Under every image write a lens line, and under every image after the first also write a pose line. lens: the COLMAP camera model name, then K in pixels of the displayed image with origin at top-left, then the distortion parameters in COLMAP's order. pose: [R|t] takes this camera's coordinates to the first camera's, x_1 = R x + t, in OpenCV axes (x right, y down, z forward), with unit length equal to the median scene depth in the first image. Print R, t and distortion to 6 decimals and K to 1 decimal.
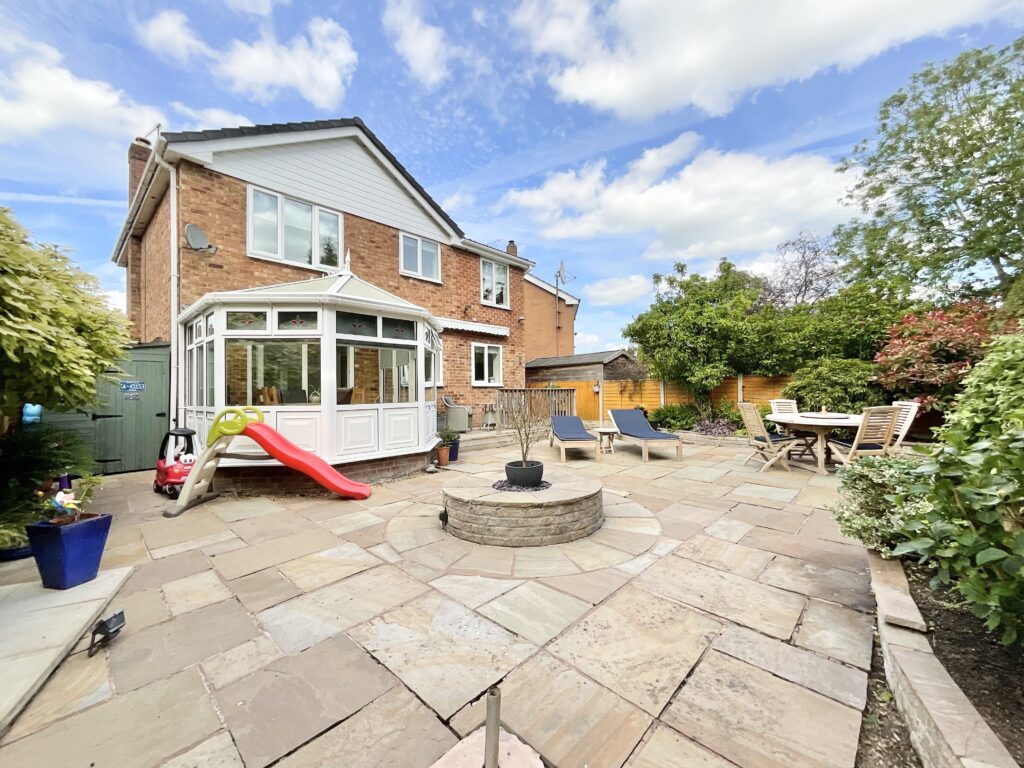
lens RADIAL K [[411.0, 0, 514.4], [0, 411.0, 386.1], [0, 0, 1]] dist [-0.001863, -0.003031]
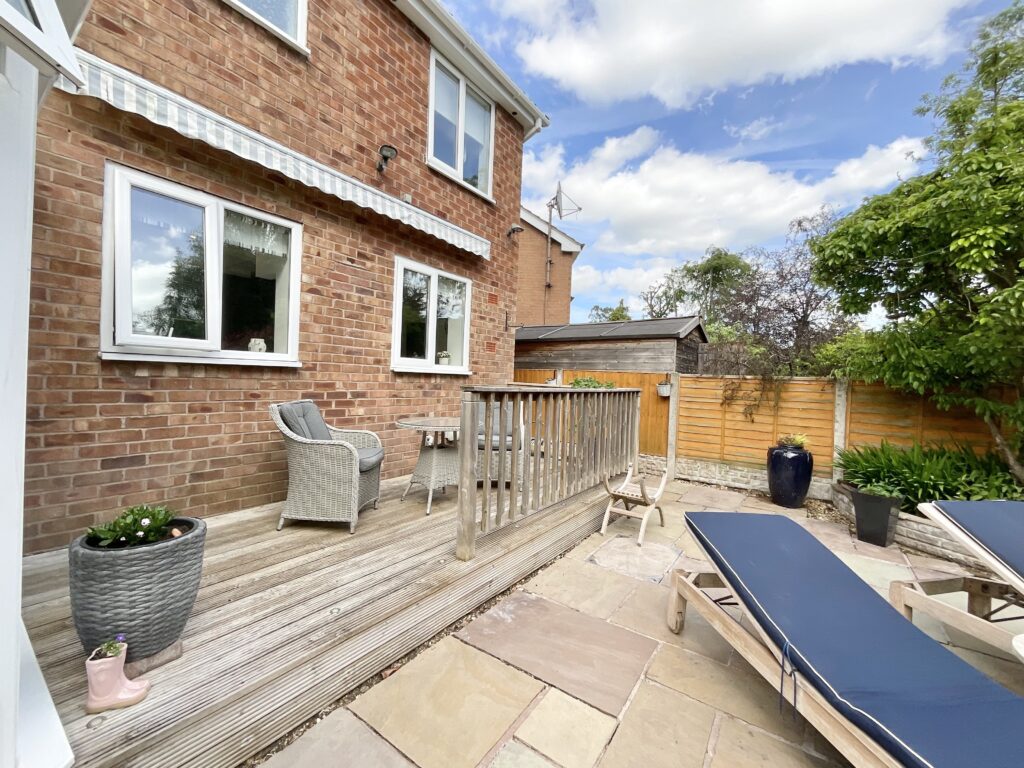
lens RADIAL K [[411.0, 0, 505.1], [0, 411.0, 385.6], [0, 0, 1]] dist [-0.001863, -0.003031]
pose [[0.992755, 0.050050, 0.109234, -0.035200], [-0.054003, 0.997978, 0.033529, -0.004505], [-0.107335, -0.039185, 0.993450, 0.538164]]
